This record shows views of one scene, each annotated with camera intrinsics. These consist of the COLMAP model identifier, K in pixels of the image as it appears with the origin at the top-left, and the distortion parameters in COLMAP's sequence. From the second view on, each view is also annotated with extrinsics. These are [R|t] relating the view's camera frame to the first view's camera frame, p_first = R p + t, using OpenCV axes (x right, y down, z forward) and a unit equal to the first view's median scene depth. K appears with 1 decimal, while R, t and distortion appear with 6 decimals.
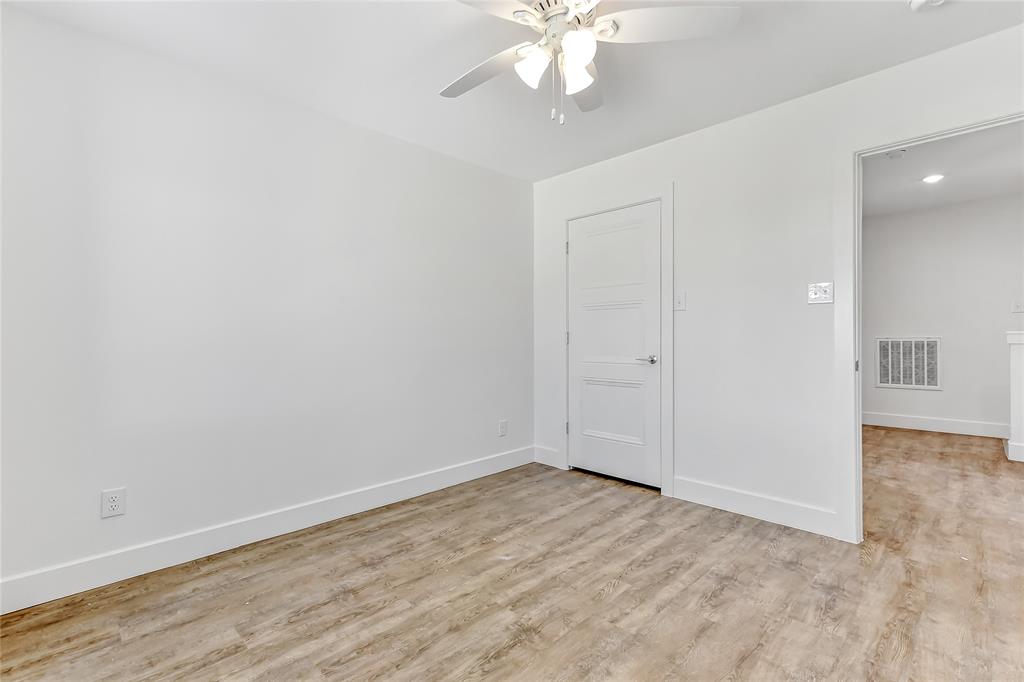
lens RADIAL K [[469.3, 0, 520.1], [0, 469.3, 338.0], [0, 0, 1]] dist [0.010408, -0.004450]
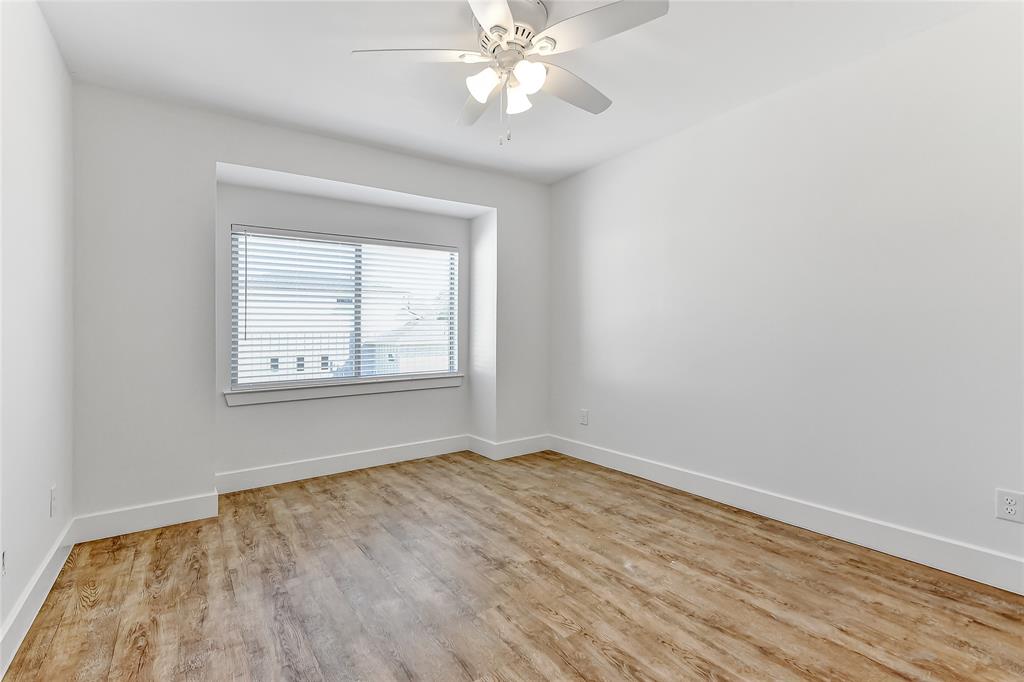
lens RADIAL K [[469.3, 0, 519.4], [0, 469.3, 339.7], [0, 0, 1]] dist [0.010408, -0.004450]
pose [[-0.171503, 0.020595, -0.984968, 0.897422], [0.010242, 0.999765, 0.019122, -0.007390], [0.985130, -0.006809, -0.171673, 0.915725]]
